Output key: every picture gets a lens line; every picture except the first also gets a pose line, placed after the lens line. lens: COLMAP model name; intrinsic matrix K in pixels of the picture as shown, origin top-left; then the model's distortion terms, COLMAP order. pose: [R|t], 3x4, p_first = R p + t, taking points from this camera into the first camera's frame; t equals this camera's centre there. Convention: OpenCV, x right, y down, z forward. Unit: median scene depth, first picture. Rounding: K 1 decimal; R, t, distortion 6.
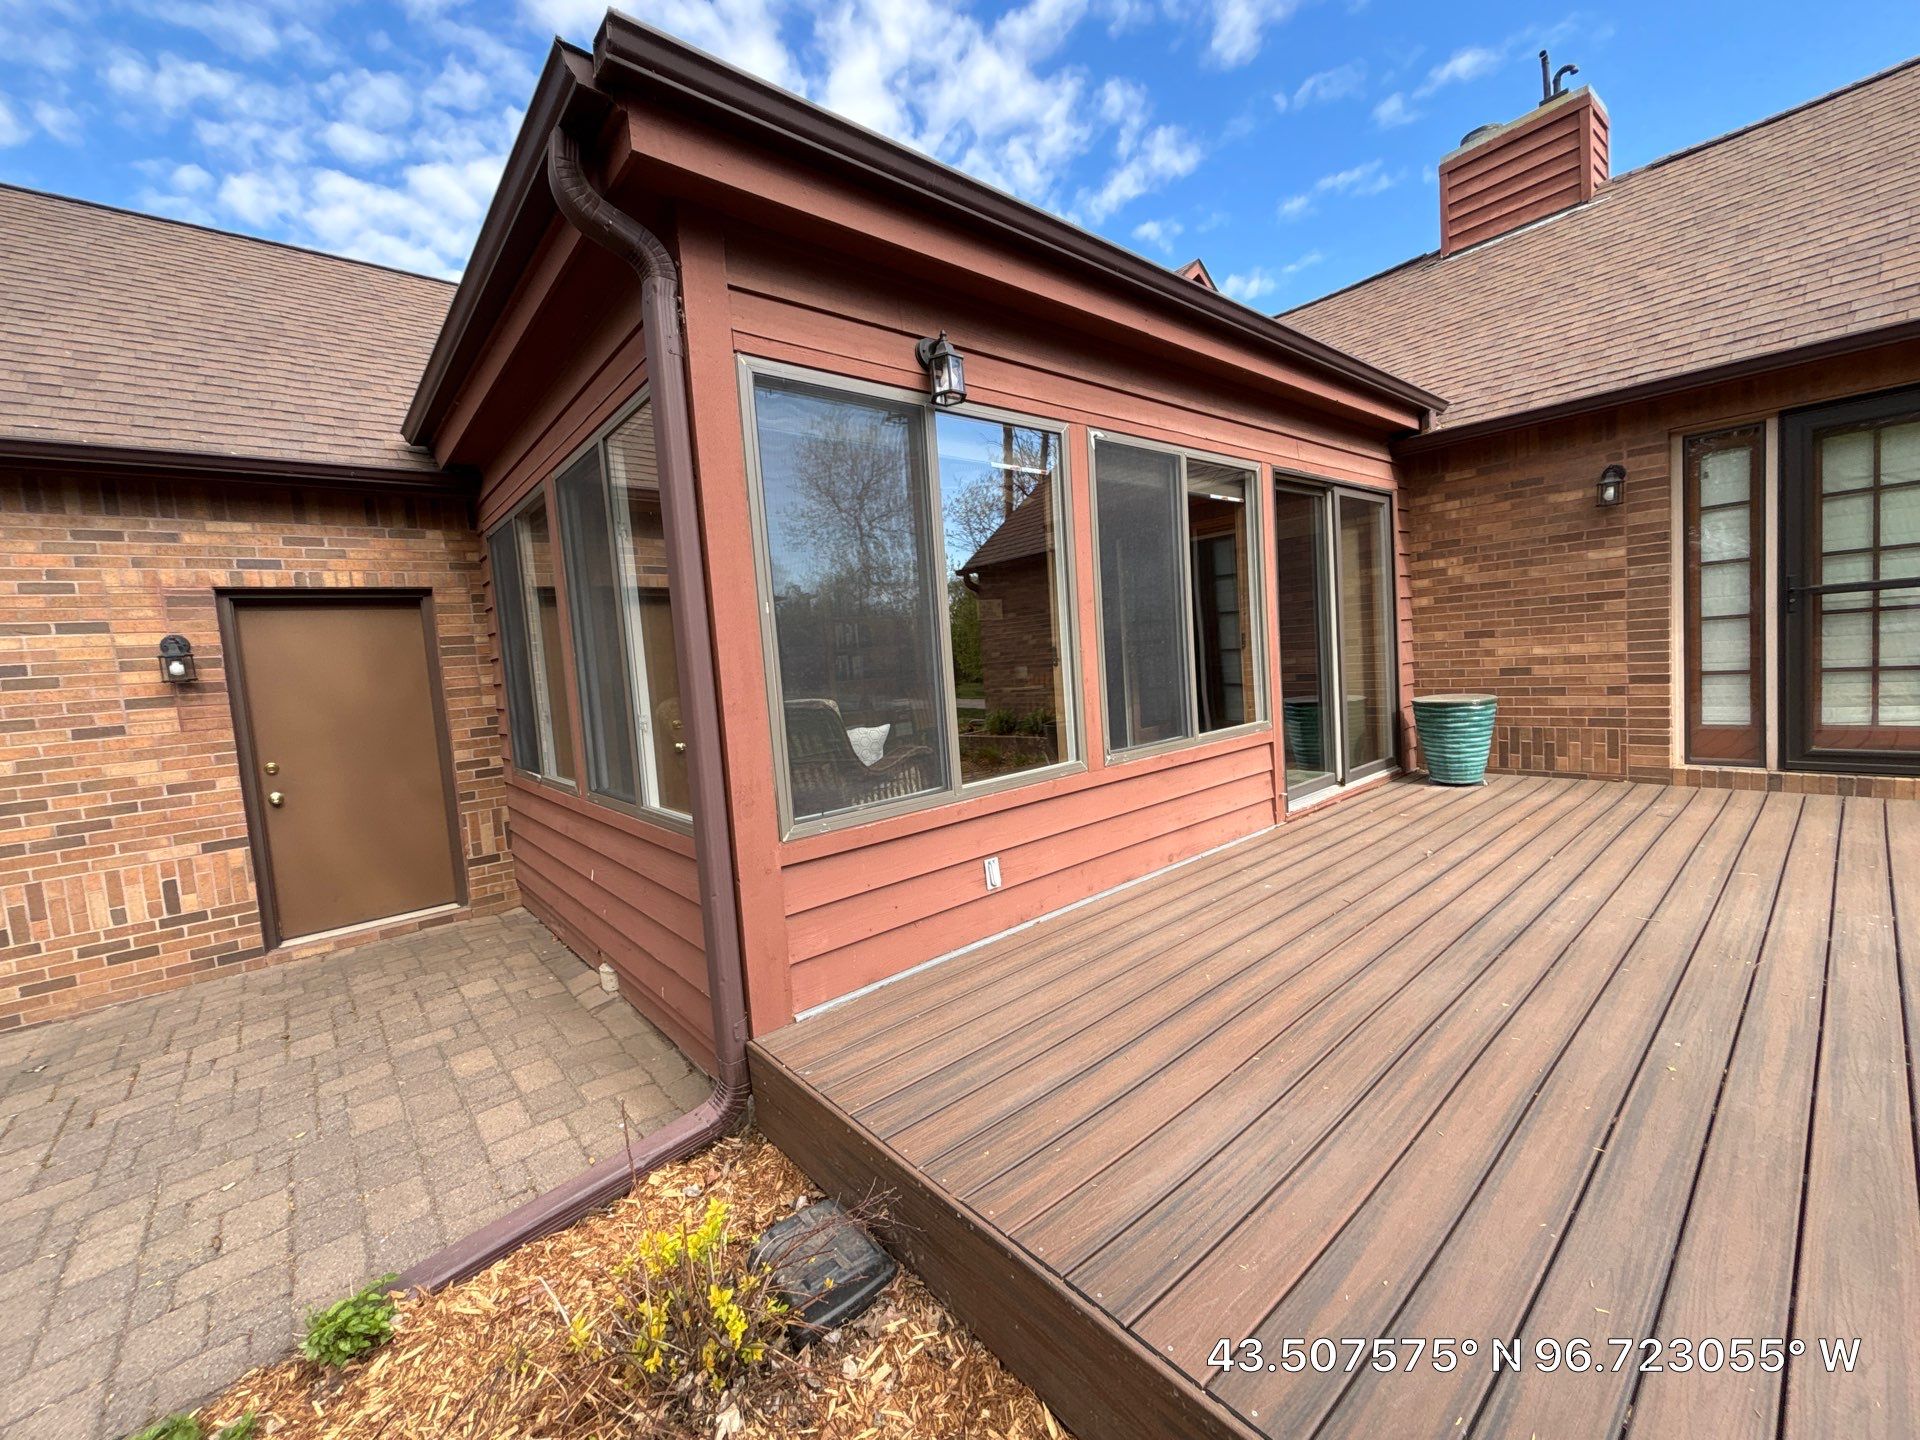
lens RADIAL K [[766.5, 0, 962.8], [0, 766.5, 714.1], [0, 0, 1]] dist [-0.000041, 0.000696]
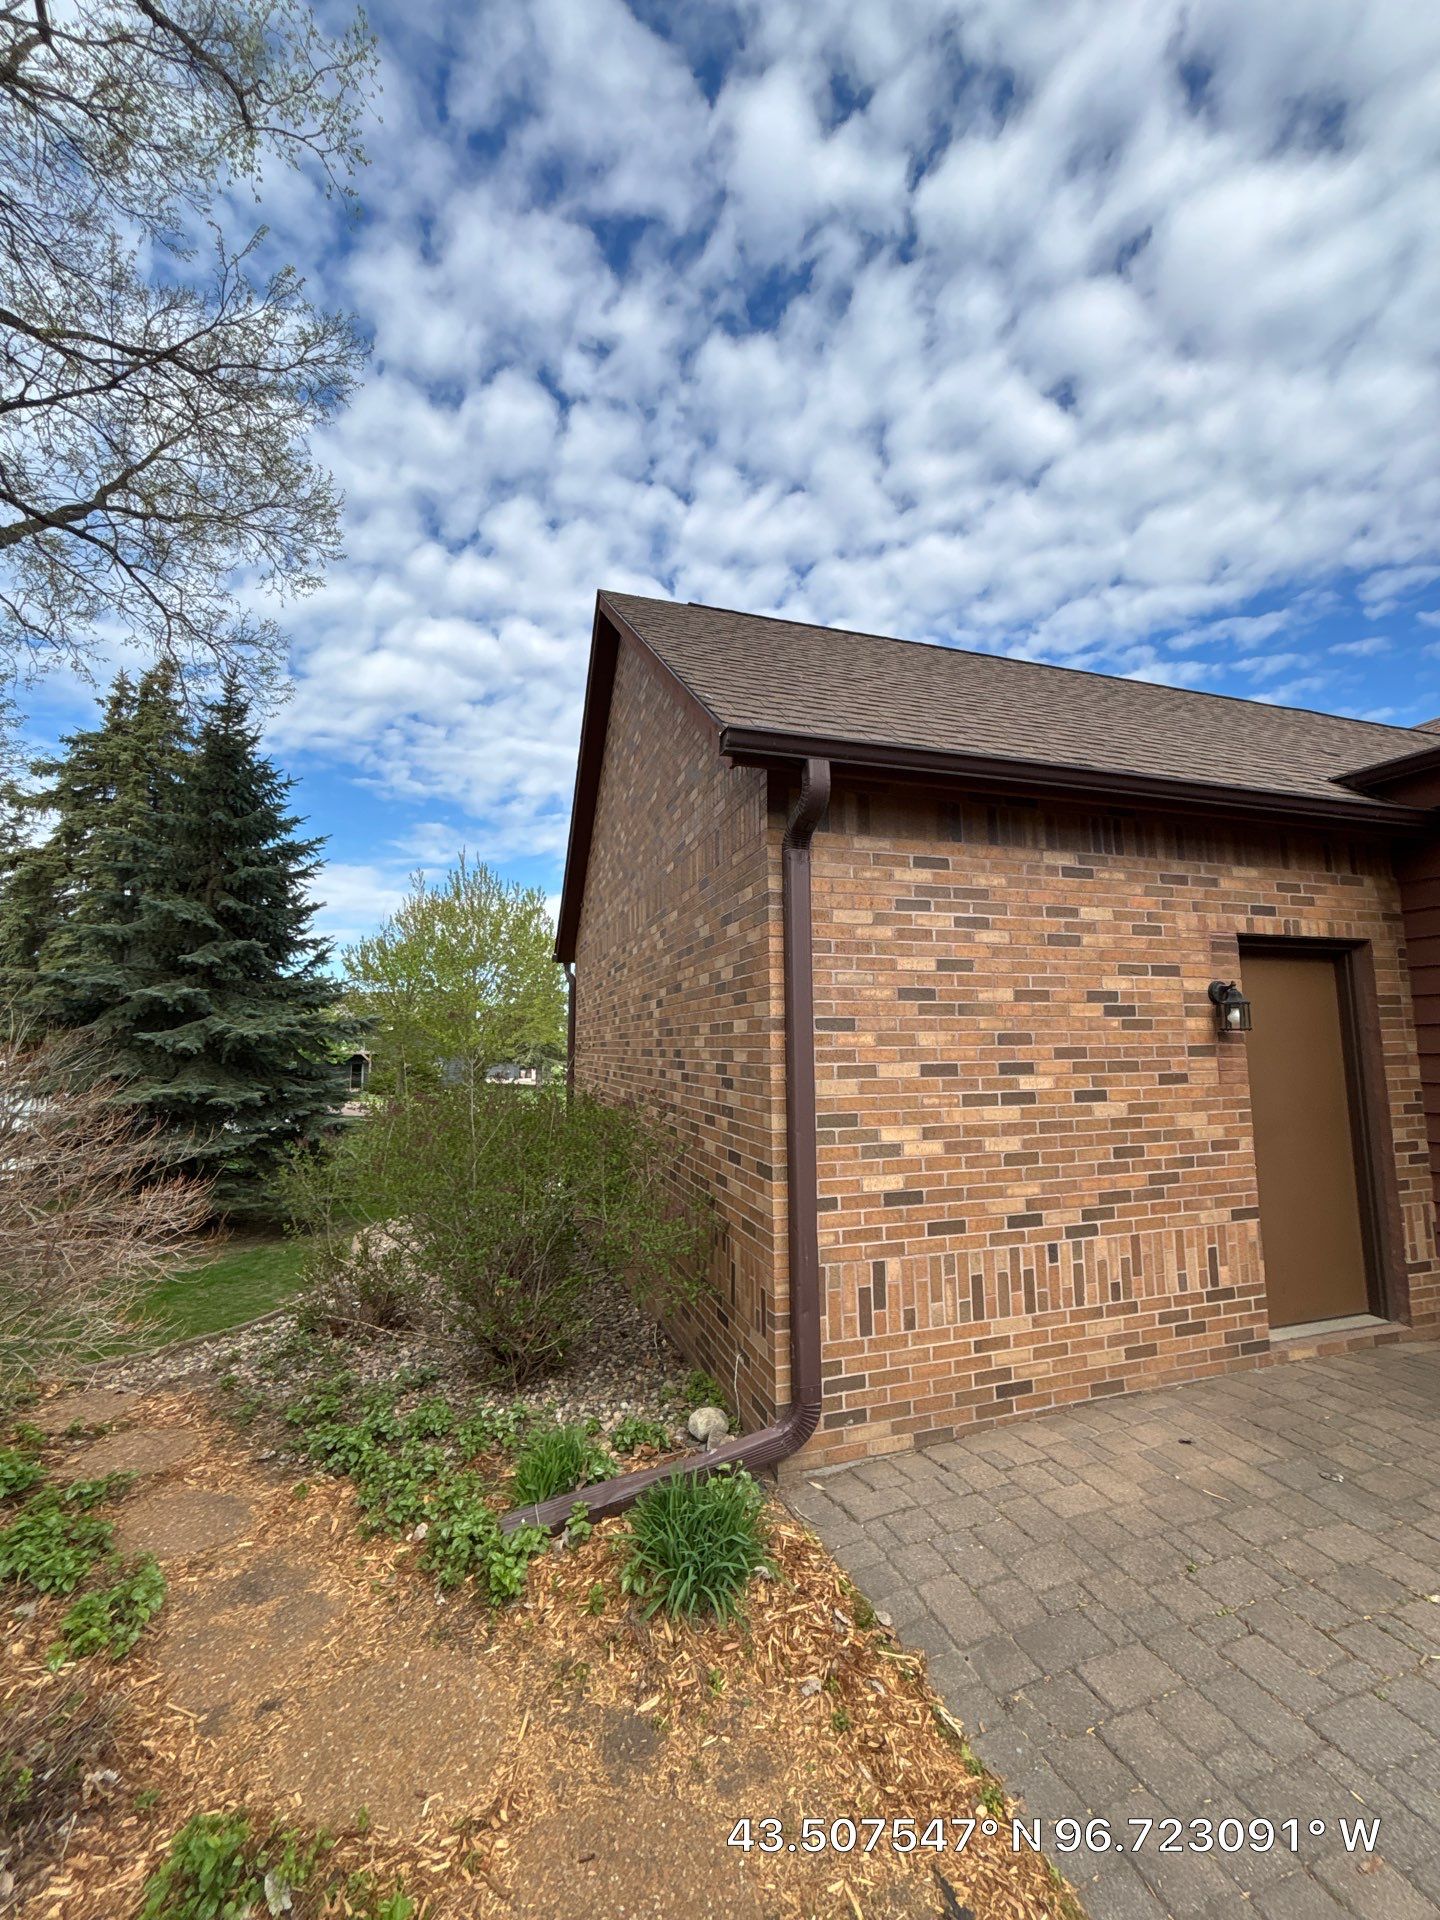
lens RADIAL K [[766.5, 0, 732.1], [0, 766.5, 959.7], [0, 0, 1]] dist [-0.000041, 0.000696]
pose [[0.920015, 0.019882, -0.391379, -1.152493], [-0.087781, 0.983790, -0.156368, 0.069489], [0.381925, 0.178217, 0.906847, -0.098973]]
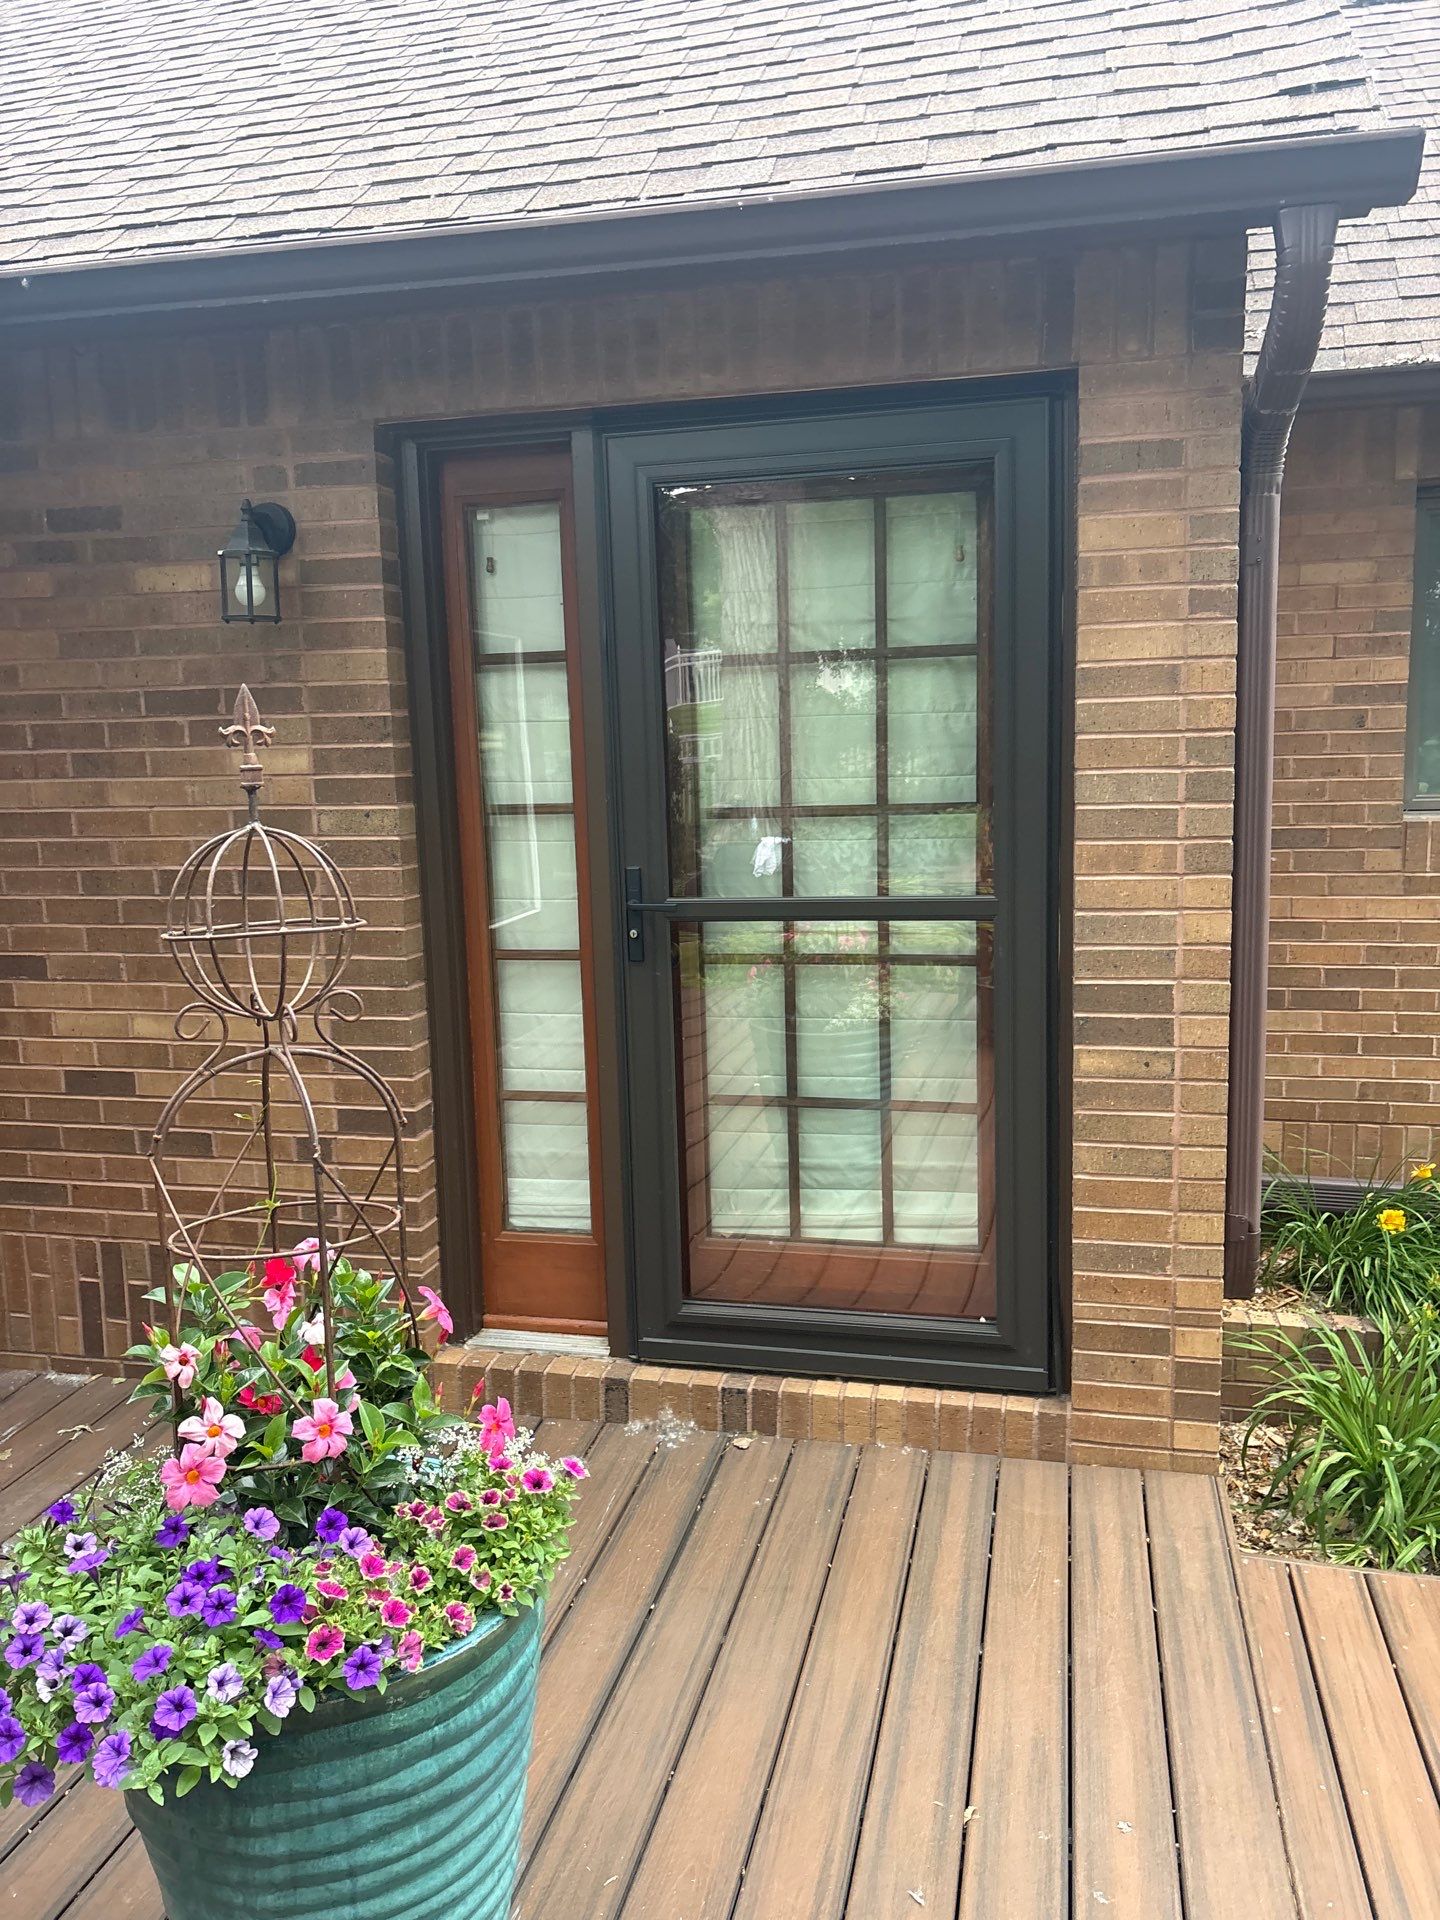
lens RADIAL K [[1451.9, 0, 712.1], [0, 1451.9, 957.4], [0, 0, 1]] dist [0.021624, -0.005103]
pose [[0.807888, -0.035699, 0.588254, 0.697381], [0.010170, 0.998860, 0.046650, -0.170649], [-0.589248, -0.031706, 0.807330, 0.404400]]
